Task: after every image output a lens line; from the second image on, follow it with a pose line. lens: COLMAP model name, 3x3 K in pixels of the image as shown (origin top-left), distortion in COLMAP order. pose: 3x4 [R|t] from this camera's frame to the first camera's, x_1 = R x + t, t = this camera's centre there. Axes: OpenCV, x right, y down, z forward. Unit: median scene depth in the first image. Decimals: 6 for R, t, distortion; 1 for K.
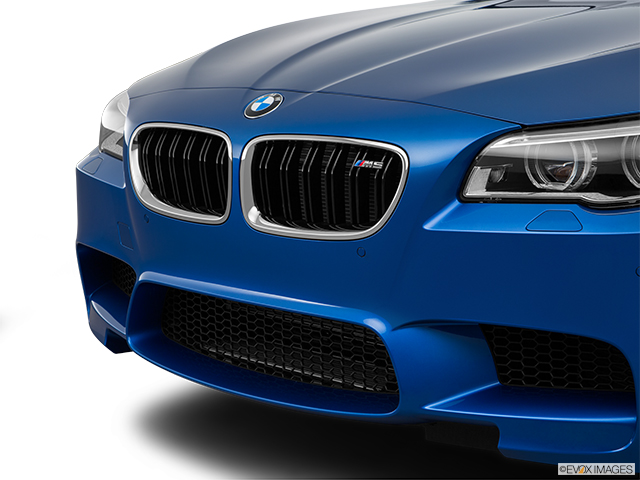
lens RADIAL K [[1481.3, 0, 320.3], [0, 1481.3, 227.8], [0, 0, 1]] dist [0.127047, 0.581859]
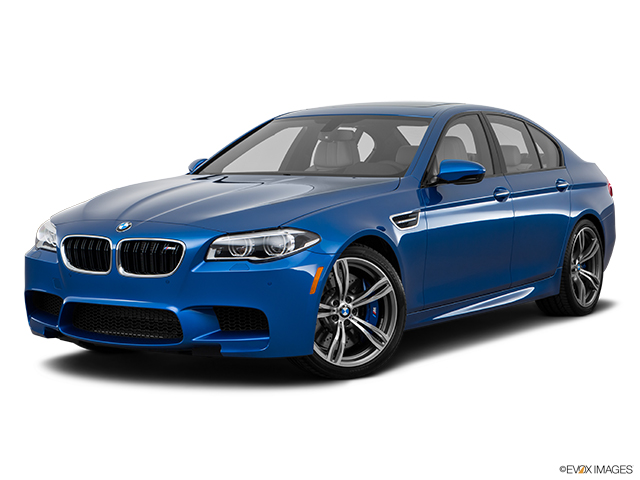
lens RADIAL K [[1165.9, 0, 320.0], [0, 1165.9, 240.0], [0, 0, 1]] dist [0.070432, 0.025163]
pose [[0.974662, -0.015287, 0.223161, -0.170132], [0.031515, 0.997095, -0.069340, 0.094841], [-0.221452, 0.074616, 0.972312, -1.081877]]
